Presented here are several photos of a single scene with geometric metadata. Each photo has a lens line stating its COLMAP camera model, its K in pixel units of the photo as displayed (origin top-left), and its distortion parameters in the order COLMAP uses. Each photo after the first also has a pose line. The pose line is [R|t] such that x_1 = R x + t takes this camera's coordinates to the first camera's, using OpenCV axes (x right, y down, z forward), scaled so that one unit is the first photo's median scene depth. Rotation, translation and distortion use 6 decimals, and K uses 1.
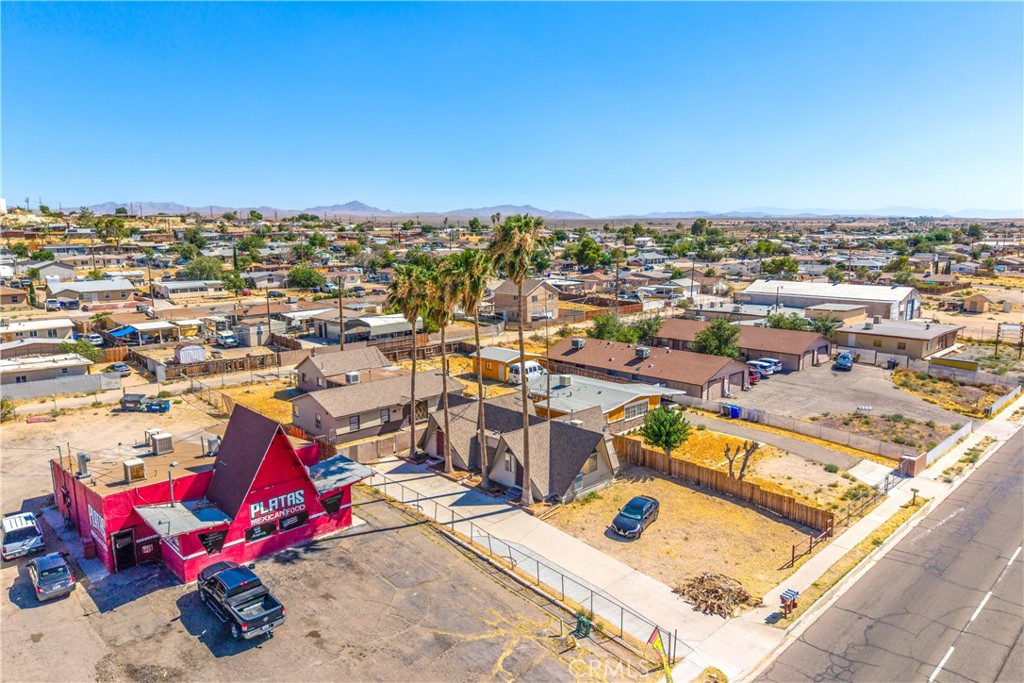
lens RADIAL K [[683.0, 0, 513.0], [0, 683.0, 342.6], [0, 0, 1]] dist [0.034407, -0.037051]
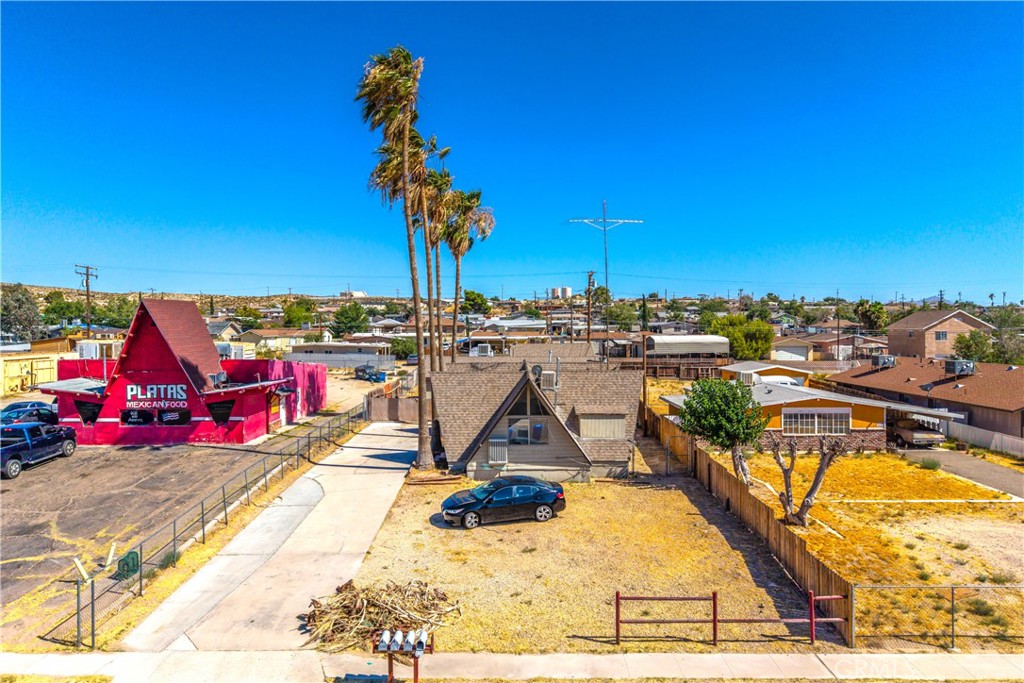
lens RADIAL K [[686.6, 0, 526.2], [0, 686.6, 347.1], [0, 0, 1]] dist [0.035022, -0.026899]
pose [[0.728669, 0.029210, -0.684242, 0.559150], [-0.121068, 0.988849, -0.086715, 0.160675], [0.674080, 0.146027, 0.724081, 0.533744]]
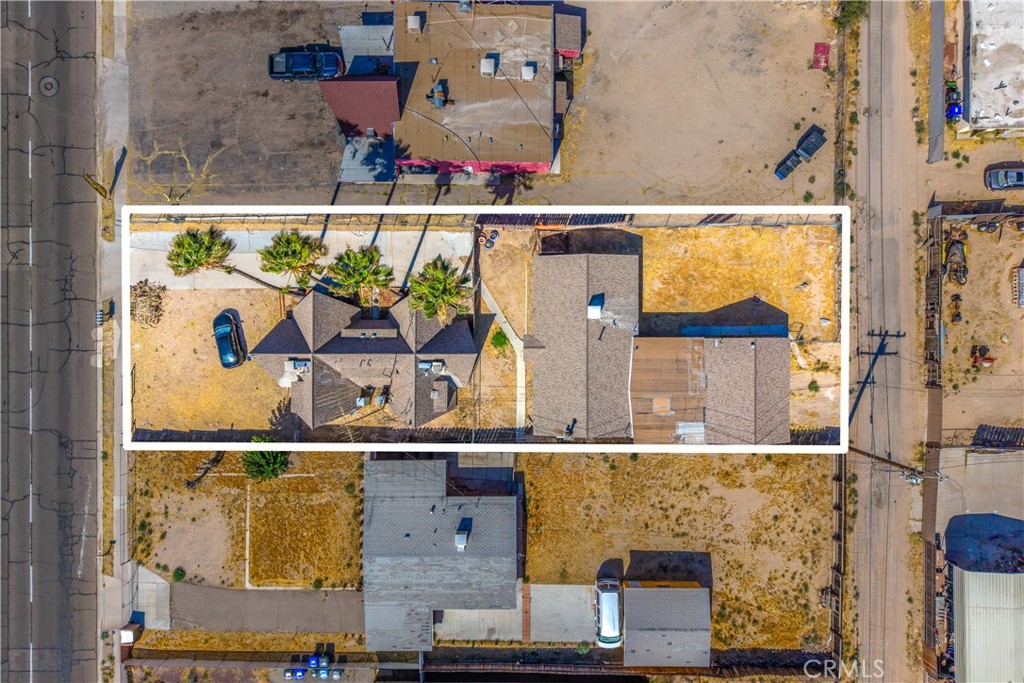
lens RADIAL K [[683.0, 0, 513.0], [0, 683.0, 342.6], [0, 0, 1]] dist [0.034407, -0.037051]
pose [[-0.694618, 0.719308, 0.010088, -0.198349], [-0.105656, -0.115881, 0.987628, -1.041241], [0.711577, 0.684959, 0.156492, 1.117063]]
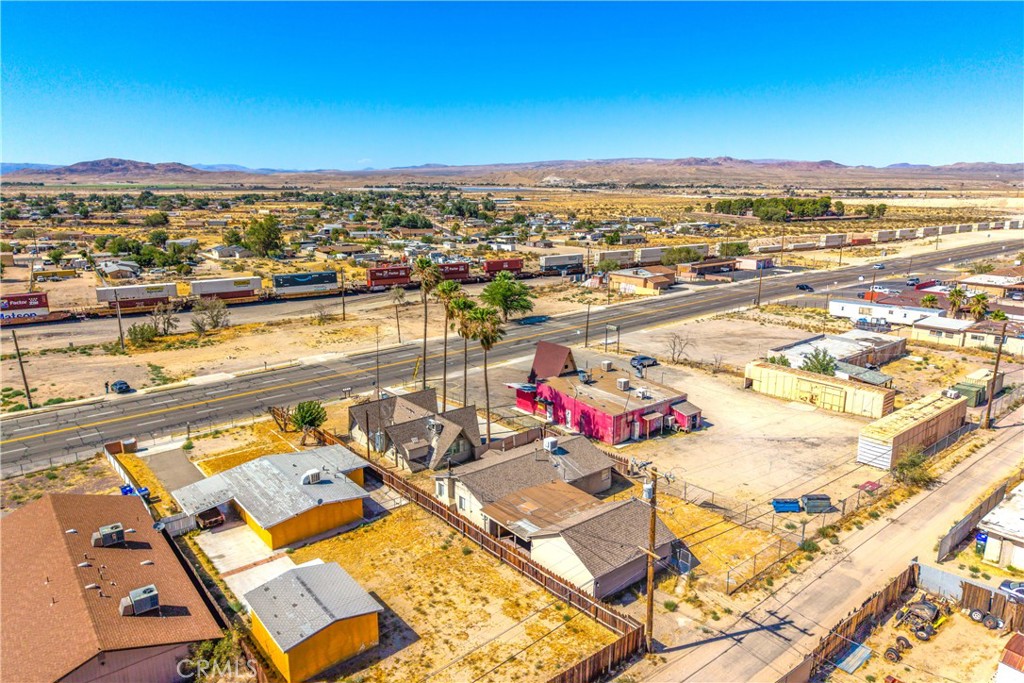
lens RADIAL K [[683.0, 0, 513.0], [0, 683.0, 342.6], [0, 0, 1]] dist [0.034407, -0.037051]
pose [[-0.996261, -0.011472, 0.085635, -0.356895], [0.023422, 0.918173, 0.395488, -0.634508], [-0.083164, 0.396015, -0.914470, 2.490969]]
